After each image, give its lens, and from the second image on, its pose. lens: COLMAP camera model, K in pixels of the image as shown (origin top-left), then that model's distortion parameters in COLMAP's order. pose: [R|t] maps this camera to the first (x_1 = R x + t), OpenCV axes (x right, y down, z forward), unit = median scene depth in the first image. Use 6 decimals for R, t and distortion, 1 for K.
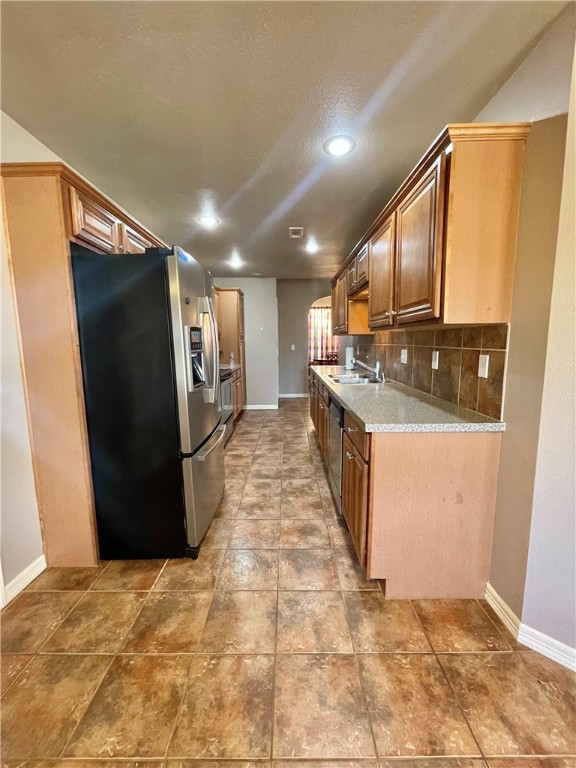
lens RADIAL K [[312.5, 0, 285.0], [0, 312.5, 382.9], [0, 0, 1]] dist [0.000245, 0.000242]
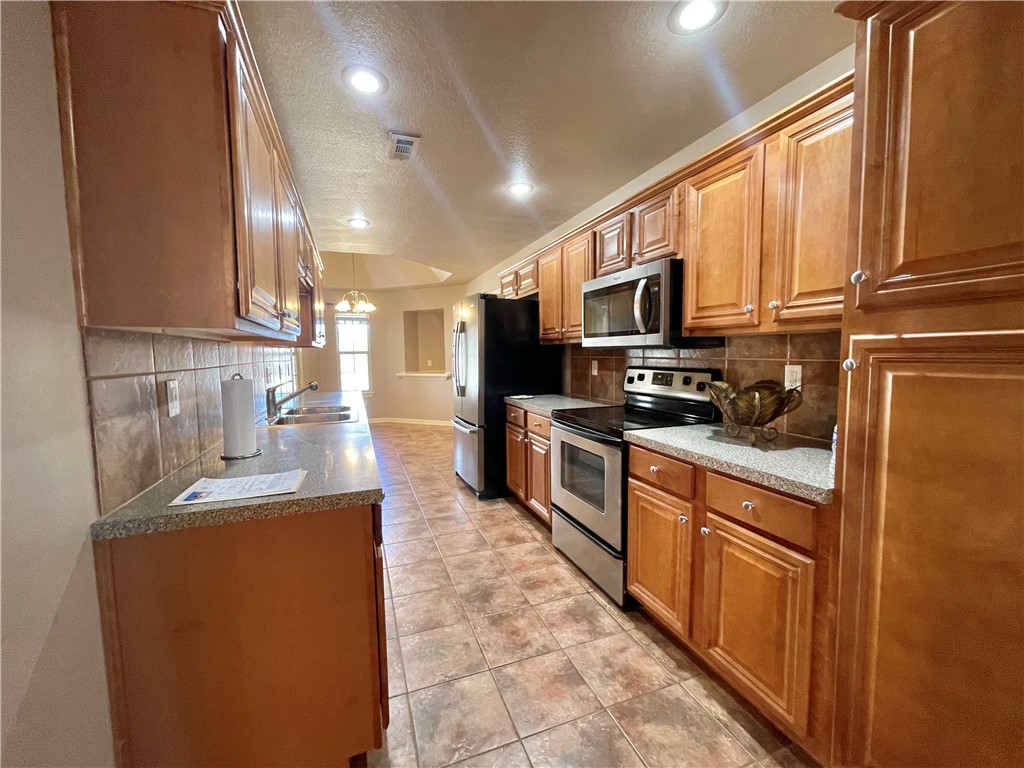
lens RADIAL K [[416.7, 0, 512.0], [0, 416.7, 383.4], [0, 0, 1]] dist [0.000245, 0.000242]
pose [[-0.933244, 0.040497, -0.356952, 0.132494], [-0.031614, 0.980513, 0.193895, -0.228896], [0.357848, 0.192237, -0.913778, 1.730547]]
